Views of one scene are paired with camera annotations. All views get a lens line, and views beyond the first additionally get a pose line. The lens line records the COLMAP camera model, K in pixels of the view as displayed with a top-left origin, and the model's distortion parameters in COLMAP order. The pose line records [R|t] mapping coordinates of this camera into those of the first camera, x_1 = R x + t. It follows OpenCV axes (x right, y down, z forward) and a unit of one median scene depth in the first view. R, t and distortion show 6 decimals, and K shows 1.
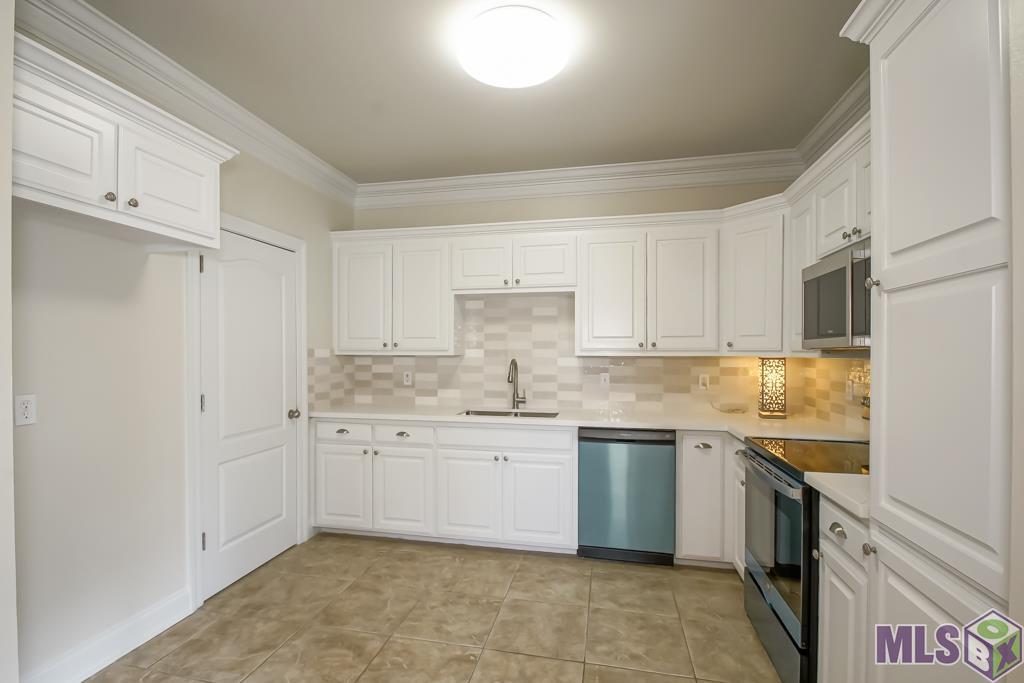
lens RADIAL K [[477.0, 0, 504.1], [0, 477.0, 352.0], [0, 0, 1]] dist [-0.000391, -0.000083]
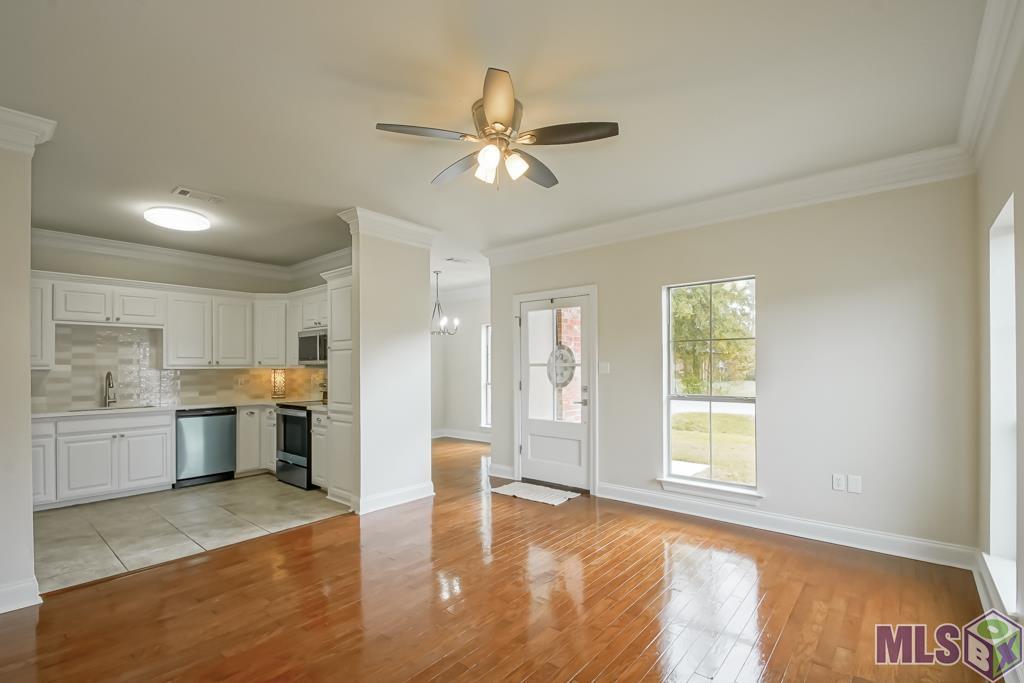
lens RADIAL K [[462.4, 0, 506.4], [0, 462.4, 364.9], [0, 0, 1]] dist [-0.001456, -0.000229]
pose [[0.470356, 0.000012, 0.882477, -0.722768], [0.005830, 0.999978, -0.003121, 0.006080], [-0.882457, 0.006613, 0.470346, -0.792313]]
